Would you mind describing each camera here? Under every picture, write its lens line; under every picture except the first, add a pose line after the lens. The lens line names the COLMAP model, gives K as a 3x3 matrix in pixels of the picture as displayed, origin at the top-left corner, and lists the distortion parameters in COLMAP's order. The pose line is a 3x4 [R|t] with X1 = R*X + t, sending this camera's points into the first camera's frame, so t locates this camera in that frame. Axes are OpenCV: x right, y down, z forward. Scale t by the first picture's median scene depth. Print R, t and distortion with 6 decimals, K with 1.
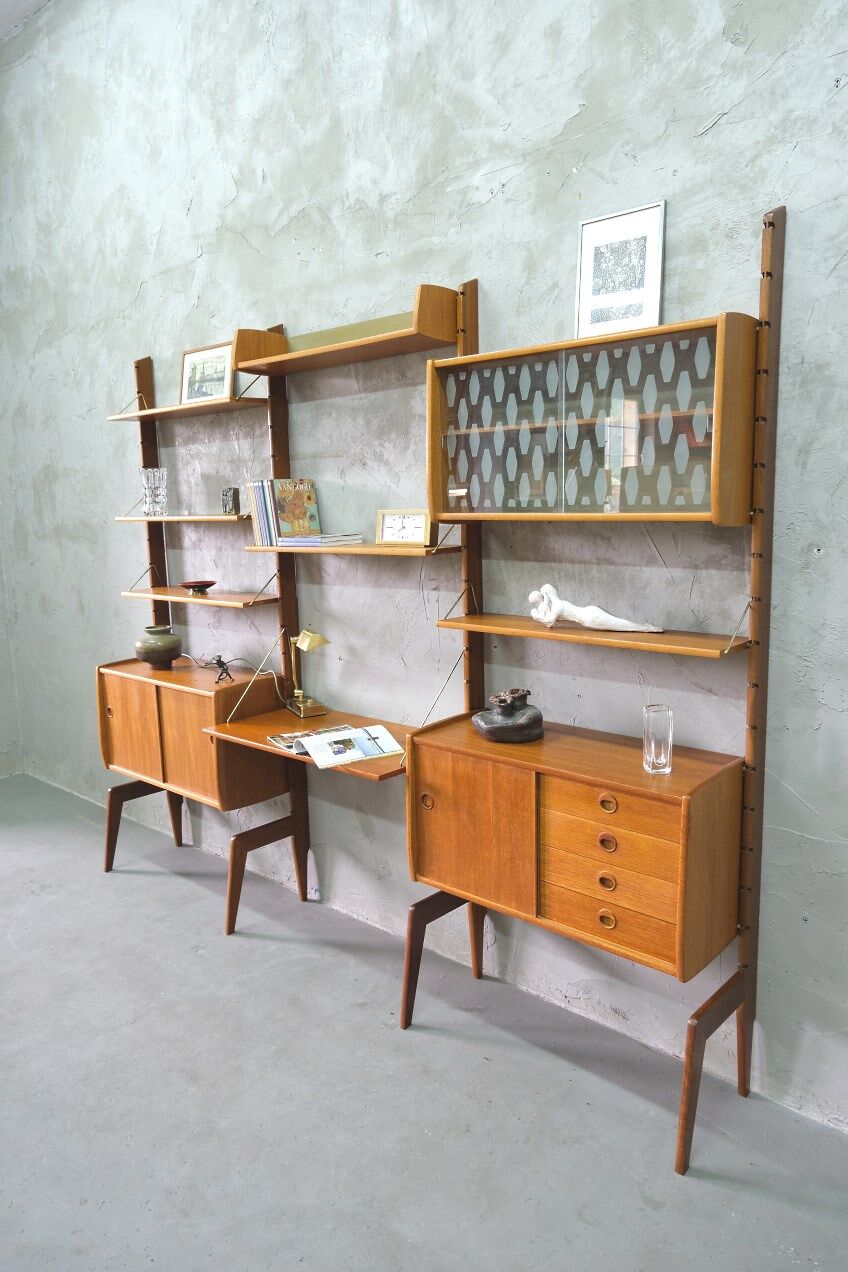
lens RADIAL K [[859.4, 0, 427.7], [0, 859.4, 635.6], [0, 0, 1]] dist [-0.009165, 0.020288]
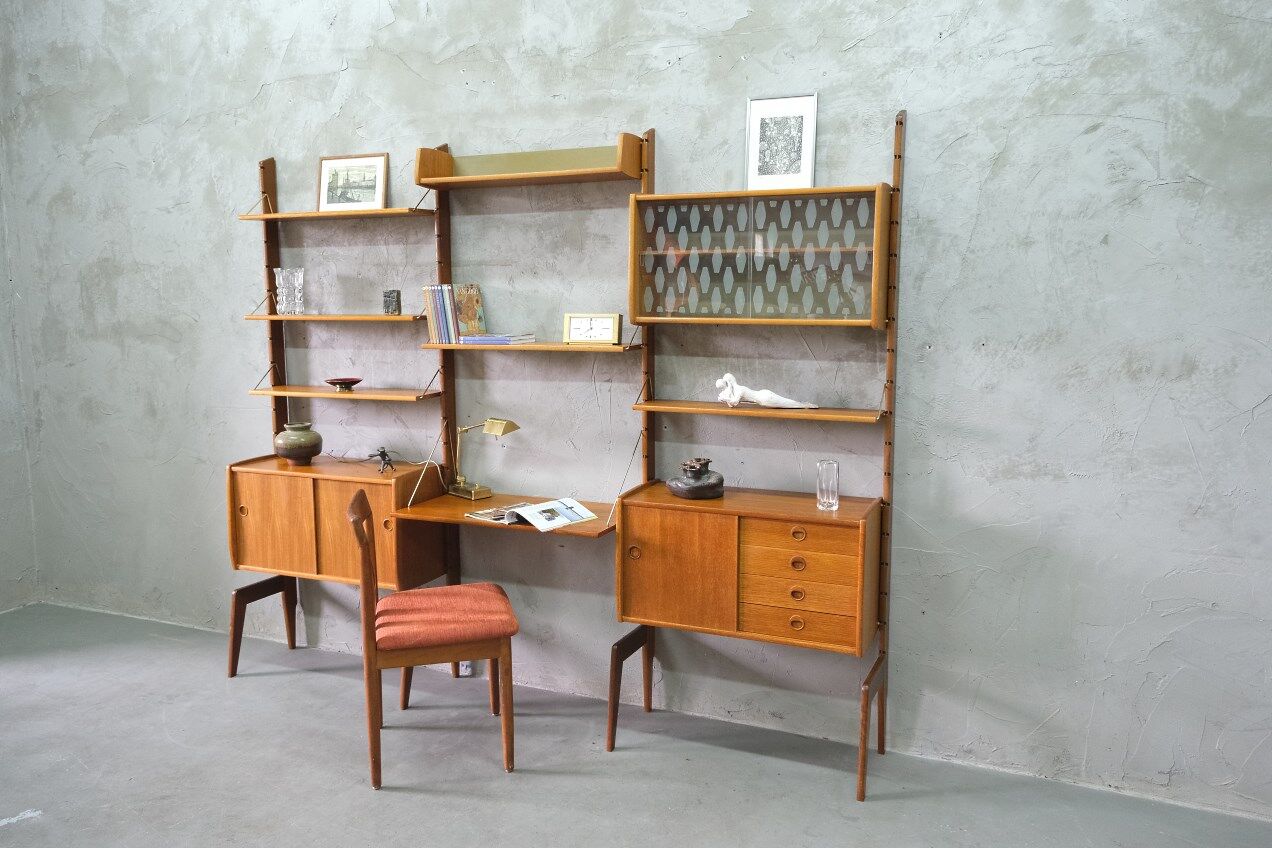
lens RADIAL K [[957.9, 0, 637.1], [0, 957.9, 422.4], [0, 0, 1]] dist [0.018371, 0.004358]
pose [[0.947849, -0.017920, 0.318216, -0.396480], [0.029084, 0.999116, -0.030367, 0.046266], [-0.317390, 0.038039, 0.947532, -0.274324]]
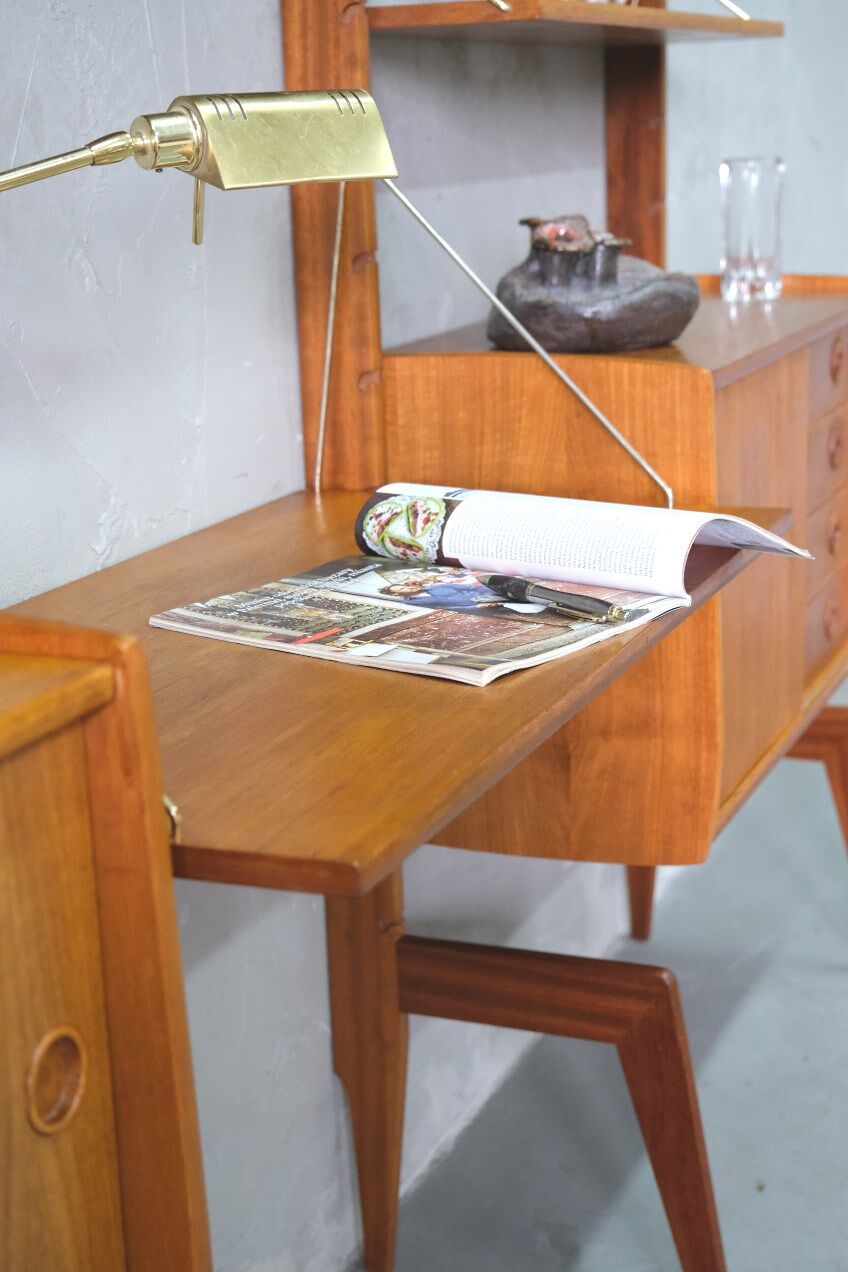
lens RADIAL K [[2049.5, 0, 424.0], [0, 2049.5, 636.0], [0, 0, 1]] dist [0.043248, -0.007796]
pose [[-0.309813, -0.204897, 0.928457, -0.624130], [0.189795, 0.943523, 0.271553, -0.009298], [-0.931662, 0.260348, -0.253427, 1.203605]]
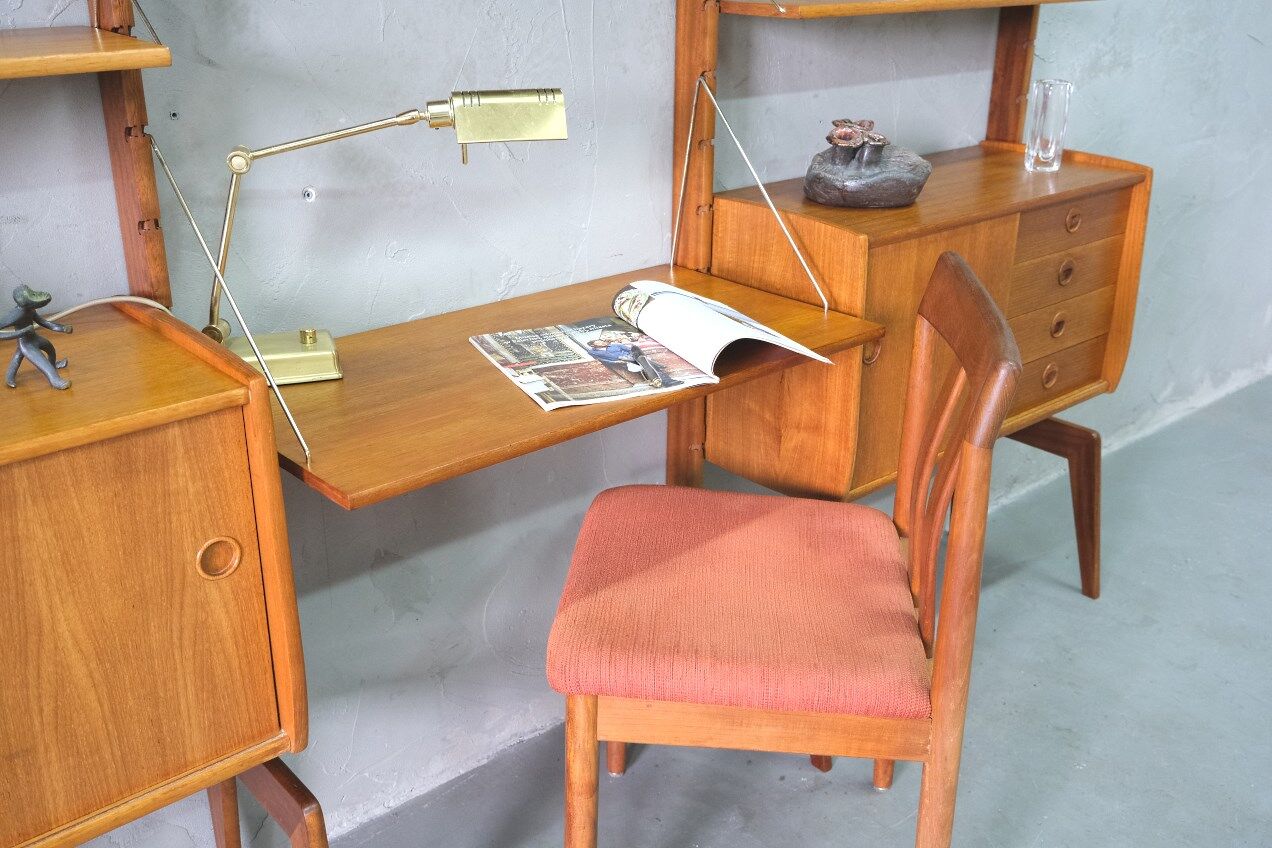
lens RADIAL K [[1258.6, 0, 636.7], [0, 1258.6, 416.9], [0, 0, 1]] dist [0.023689, 0.011671]
pose [[0.125315, -0.346747, 0.929550, -0.716853], [0.143604, 0.933408, 0.328826, -0.046339], [-0.981669, 0.092281, 0.166764, 0.944607]]
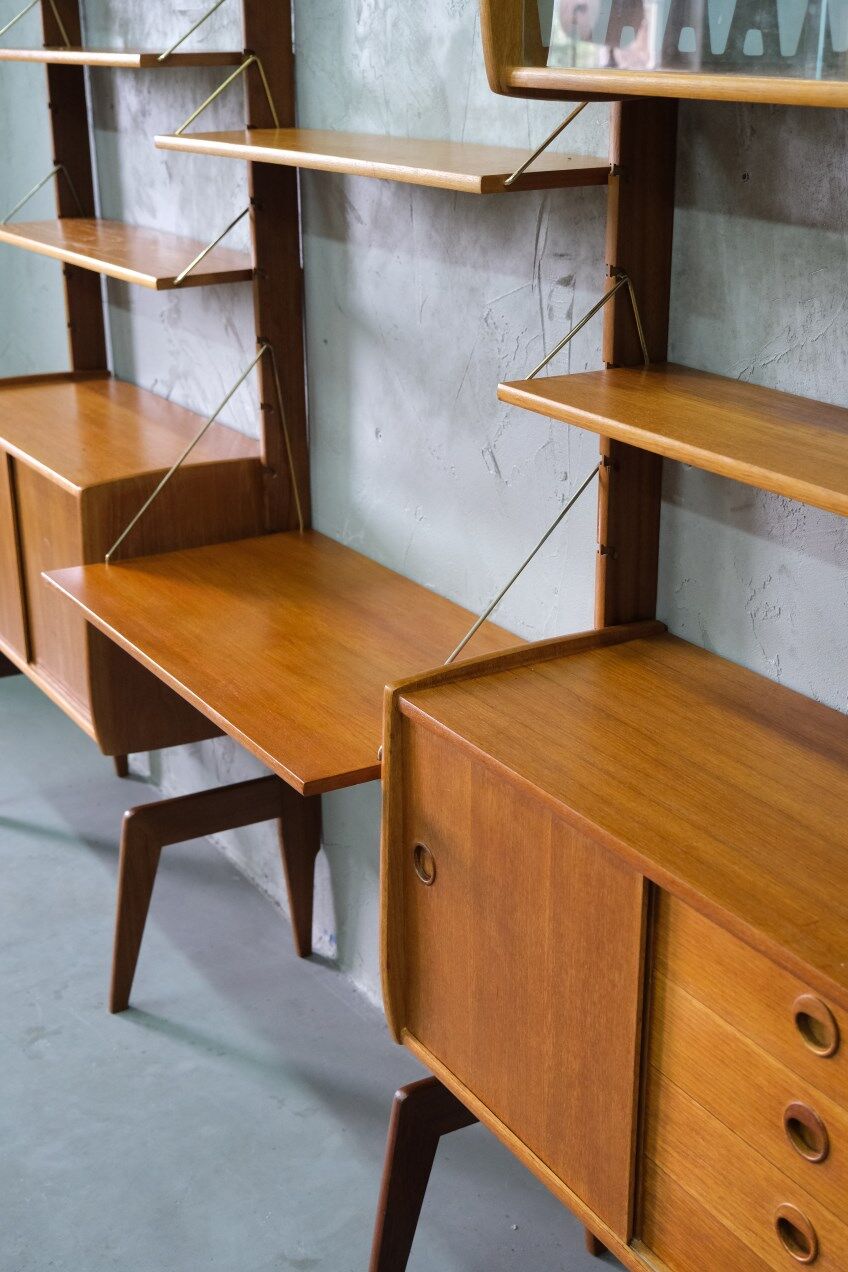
lens RADIAL K [[1634.1, 0, 424.0], [0, 1634.1, 636.0], [0, 0, 1]] dist [0.043513, -0.018376]
pose [[0.952734, 0.123482, -0.277579, 0.174474], [-0.064401, 0.974996, 0.212687, -0.054971], [0.296901, -0.184758, 0.936864, 0.316657]]
